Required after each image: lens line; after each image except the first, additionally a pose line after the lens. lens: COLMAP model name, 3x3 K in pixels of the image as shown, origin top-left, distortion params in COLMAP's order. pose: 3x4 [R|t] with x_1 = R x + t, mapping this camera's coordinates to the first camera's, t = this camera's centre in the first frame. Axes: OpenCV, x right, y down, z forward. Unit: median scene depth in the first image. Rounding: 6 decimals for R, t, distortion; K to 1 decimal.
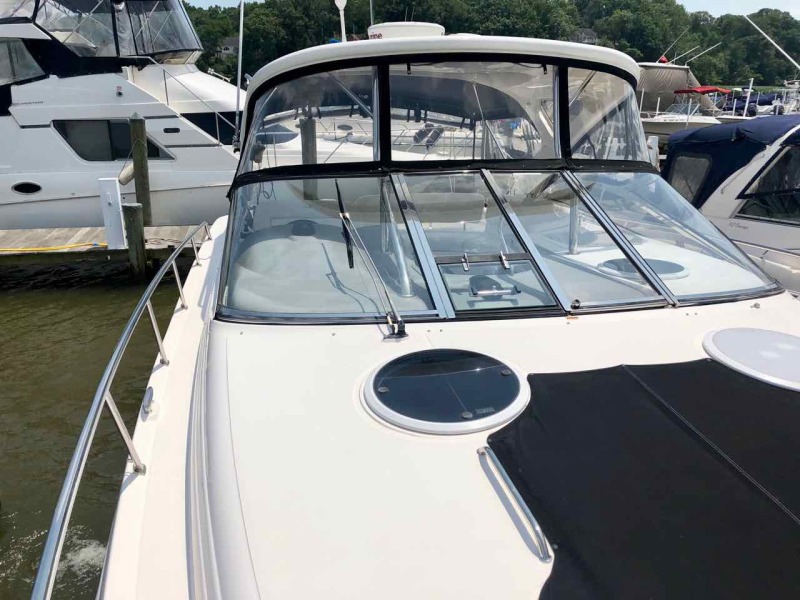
lens RADIAL K [[653.4, 0, 400.0], [0, 653.4, 300.0], [0, 0, 1]] dist [0.073964, -0.091200]
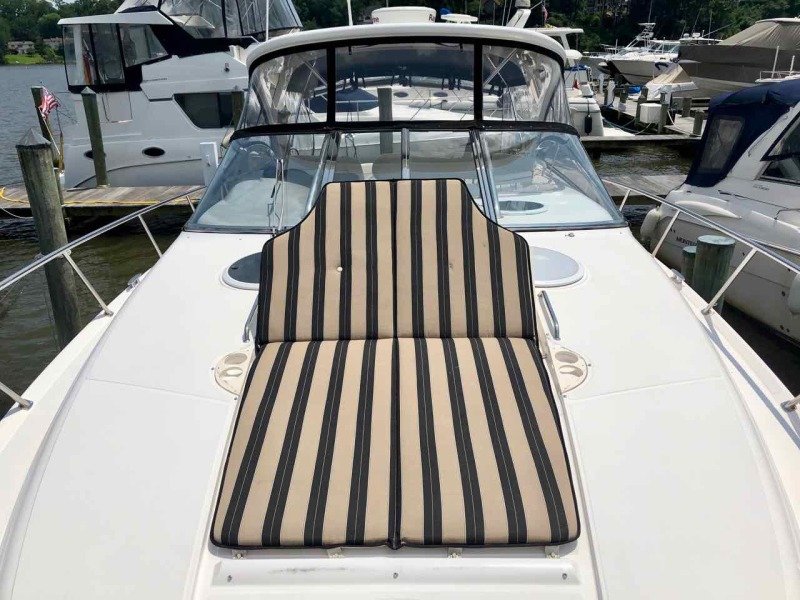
lens RADIAL K [[664.6, 0, 392.2], [0, 664.6, 295.1], [0, 0, 1]] dist [0.009767, 0.006951]
pose [[0.977134, 0.045878, -0.207617, 0.118933], [-0.038204, 0.998436, 0.040825, 0.022784], [0.209166, -0.031960, 0.977358, -0.087862]]
